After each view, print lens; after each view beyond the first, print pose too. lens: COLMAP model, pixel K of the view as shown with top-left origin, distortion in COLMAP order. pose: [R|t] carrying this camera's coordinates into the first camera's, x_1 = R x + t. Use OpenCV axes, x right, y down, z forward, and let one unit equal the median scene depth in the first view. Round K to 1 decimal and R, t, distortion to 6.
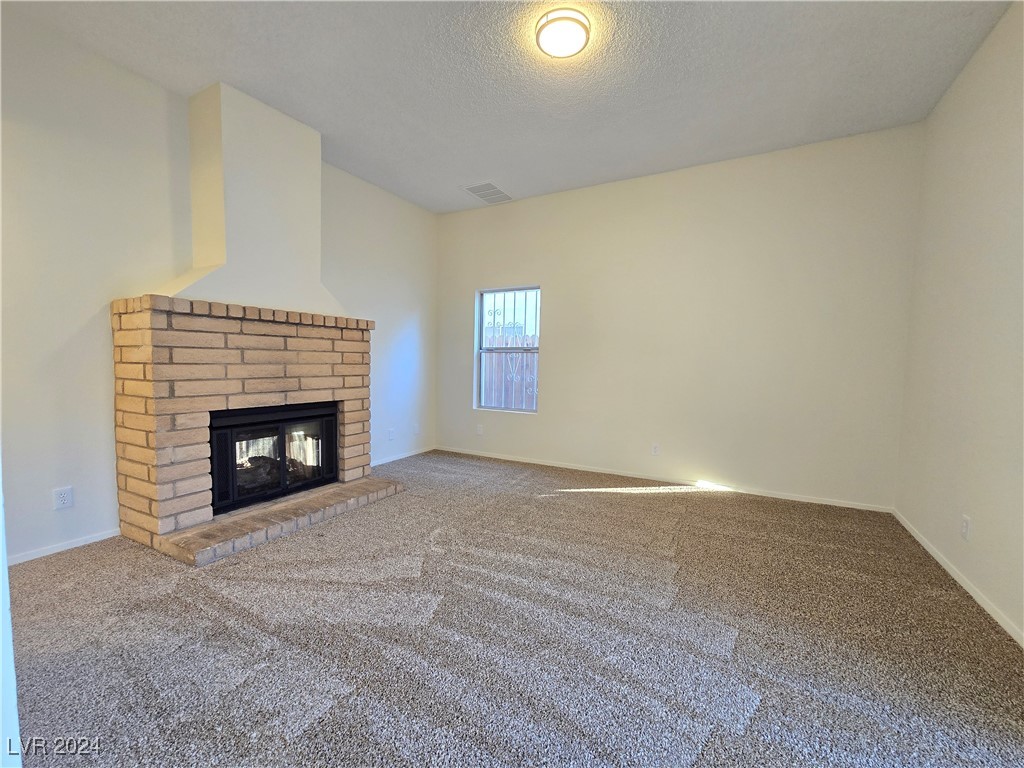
lens RADIAL K [[421.5, 0, 518.4], [0, 421.5, 390.5], [0, 0, 1]] dist [-0.000982, 0.000013]
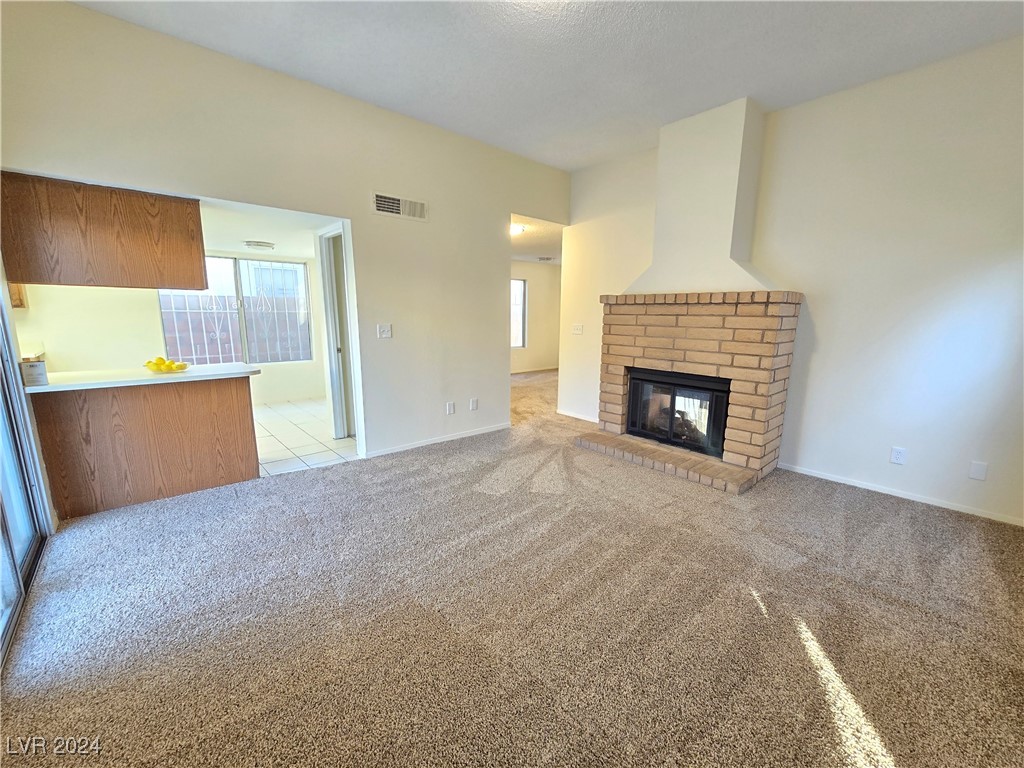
lens RADIAL K [[417.1, 0, 535.5], [0, 417.1, 398.5], [0, 0, 1]] dist [-0.030084, -0.000016]
pose [[-0.317844, 0.157206, -0.935020, 0.735934], [-0.091973, 0.976396, 0.195427, -0.091638], [0.943672, 0.148112, -0.295883, 1.022495]]
